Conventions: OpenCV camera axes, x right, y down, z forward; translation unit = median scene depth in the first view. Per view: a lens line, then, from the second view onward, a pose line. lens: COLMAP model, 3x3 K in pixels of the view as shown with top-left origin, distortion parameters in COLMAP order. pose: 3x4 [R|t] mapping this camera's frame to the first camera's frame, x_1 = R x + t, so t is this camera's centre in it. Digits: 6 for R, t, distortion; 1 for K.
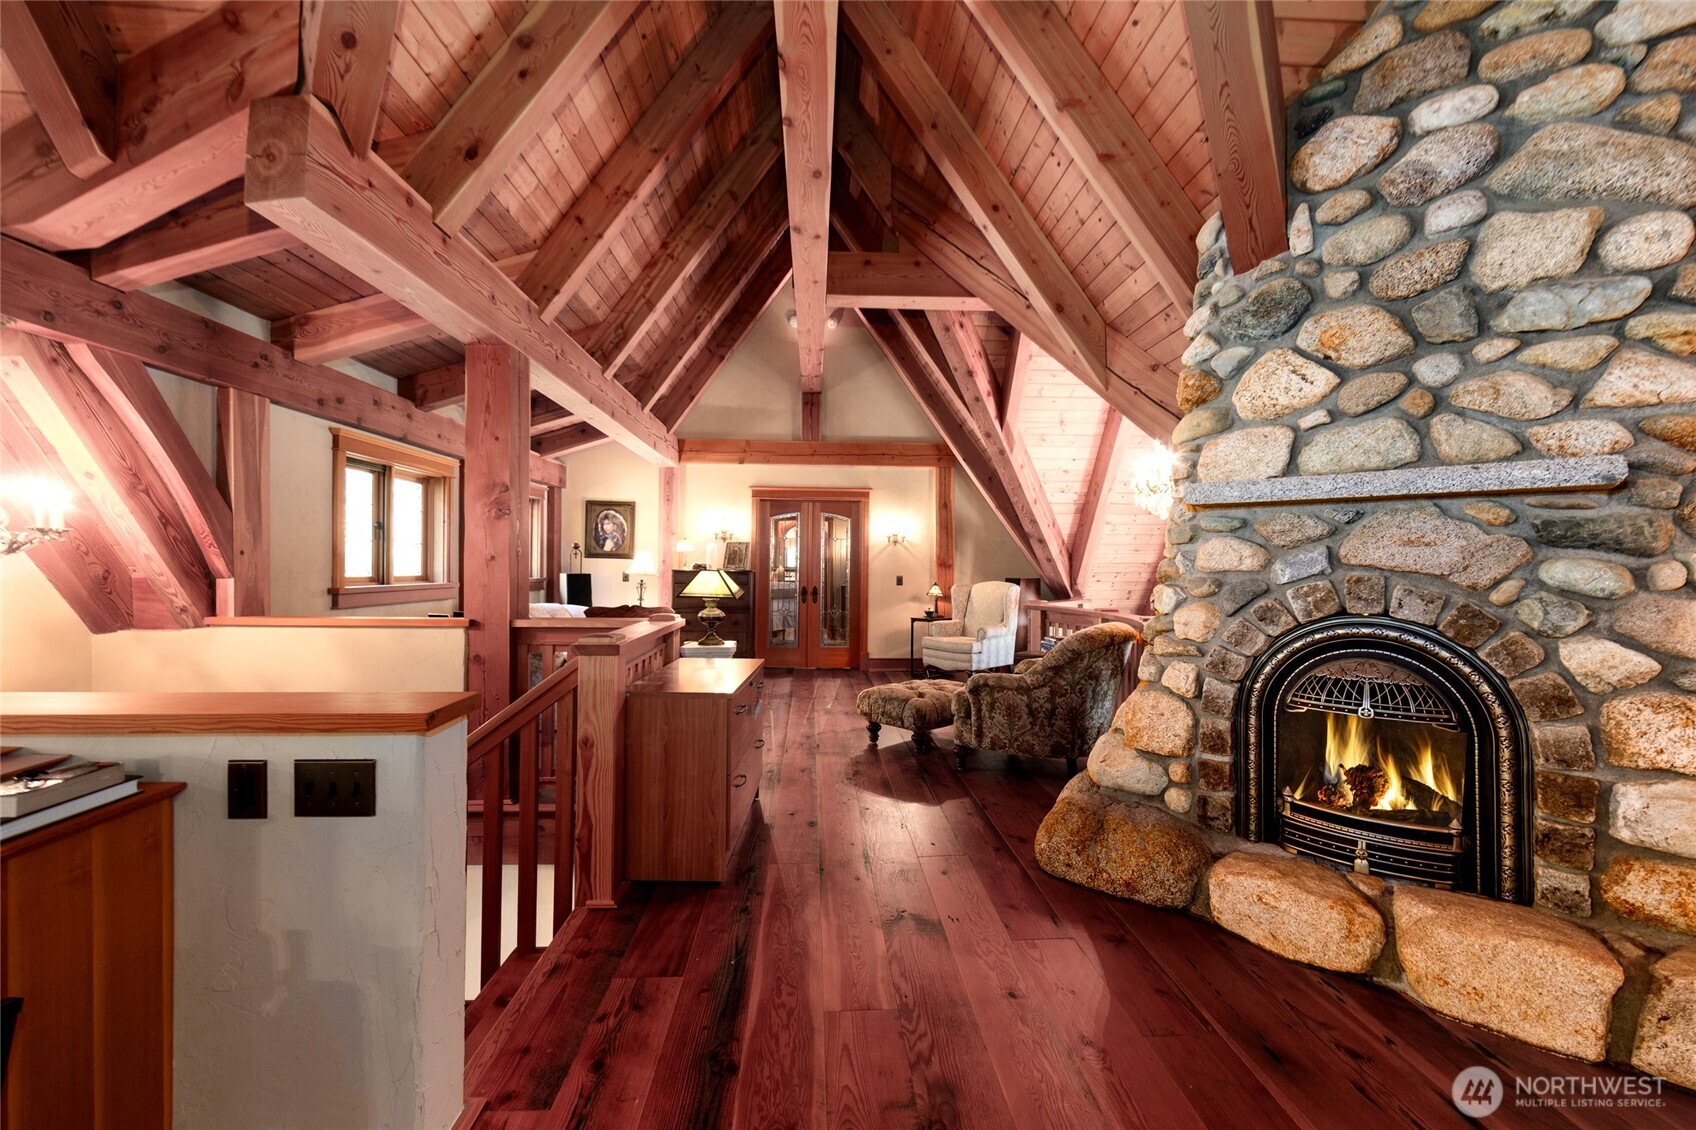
lens RADIAL K [[689.3, 0, 854.7], [0, 689.3, 560.0], [0, 0, 1]] dist [-0.002136, 0.000117]
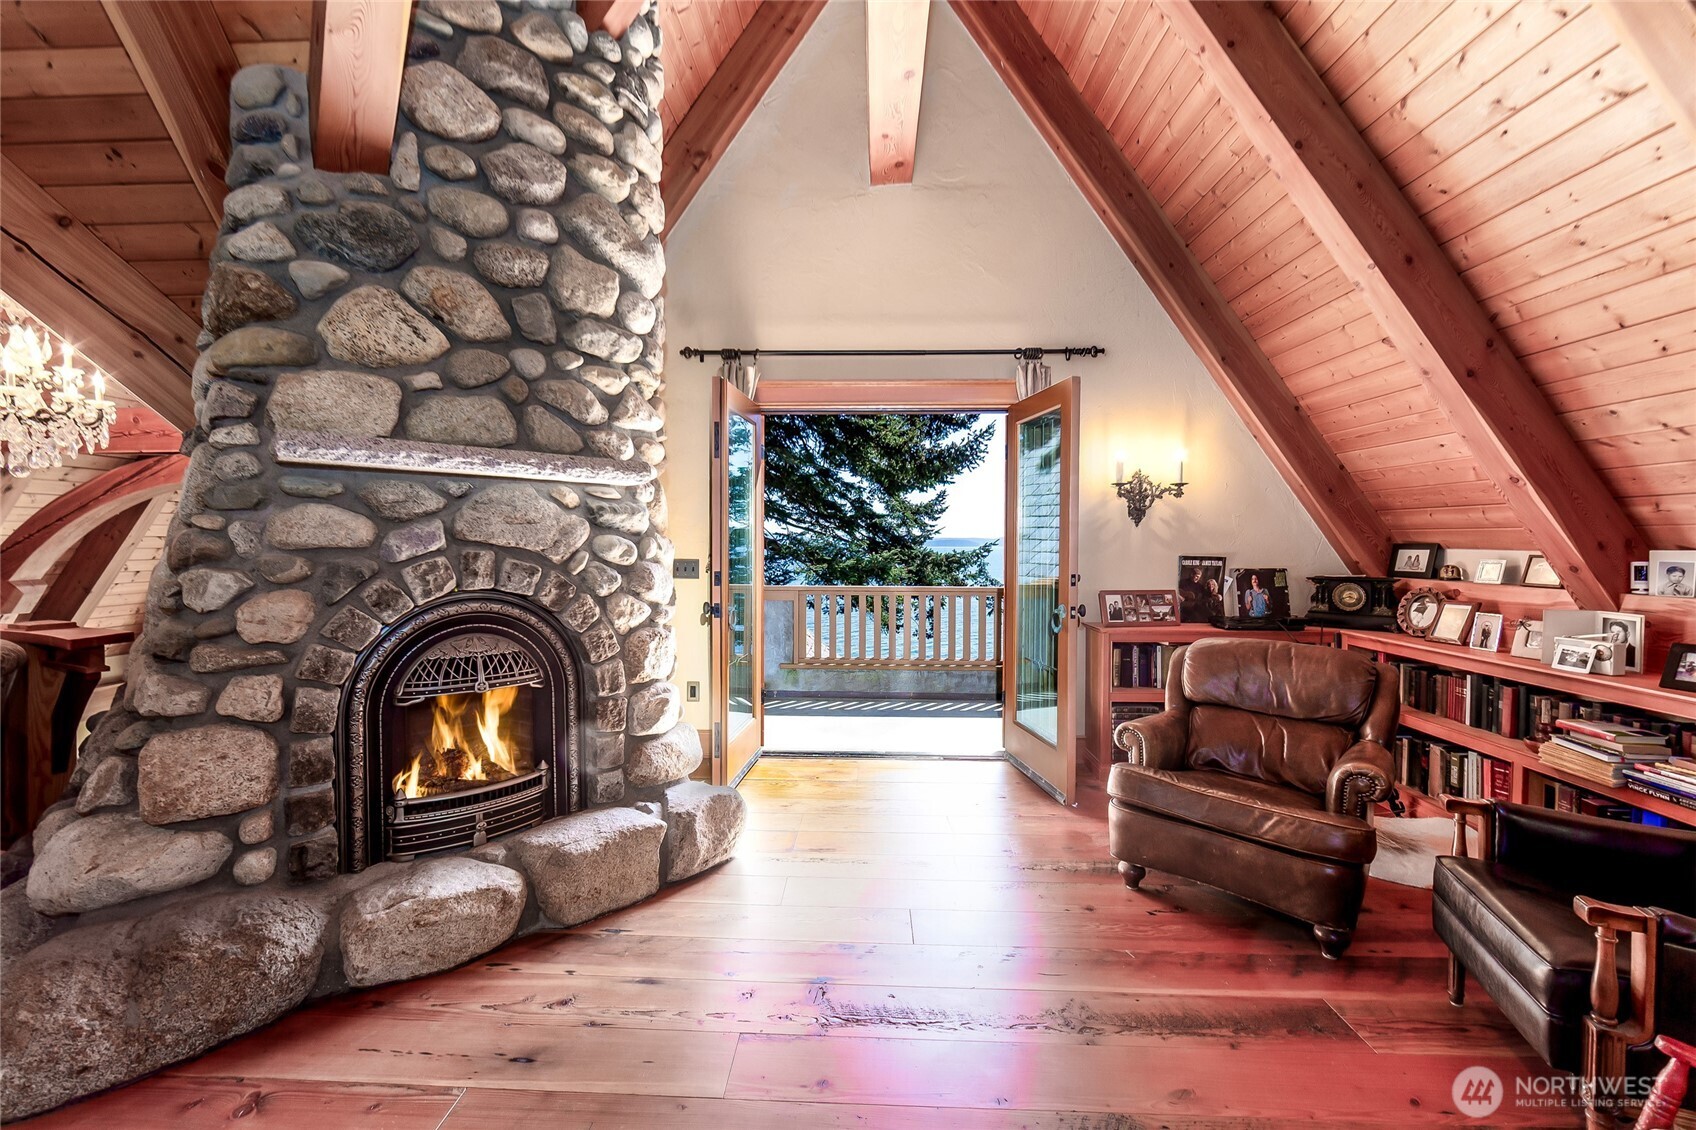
lens RADIAL K [[689.3, 0, 854.2], [0, 689.3, 563.8], [0, 0, 1]] dist [-0.002136, 0.000117]
pose [[0.078431, -0.029149, 0.996493, -0.206755], [-0.009142, 0.999509, 0.029957, 0.006059], [-0.996878, -0.011460, 0.078126, 0.360525]]
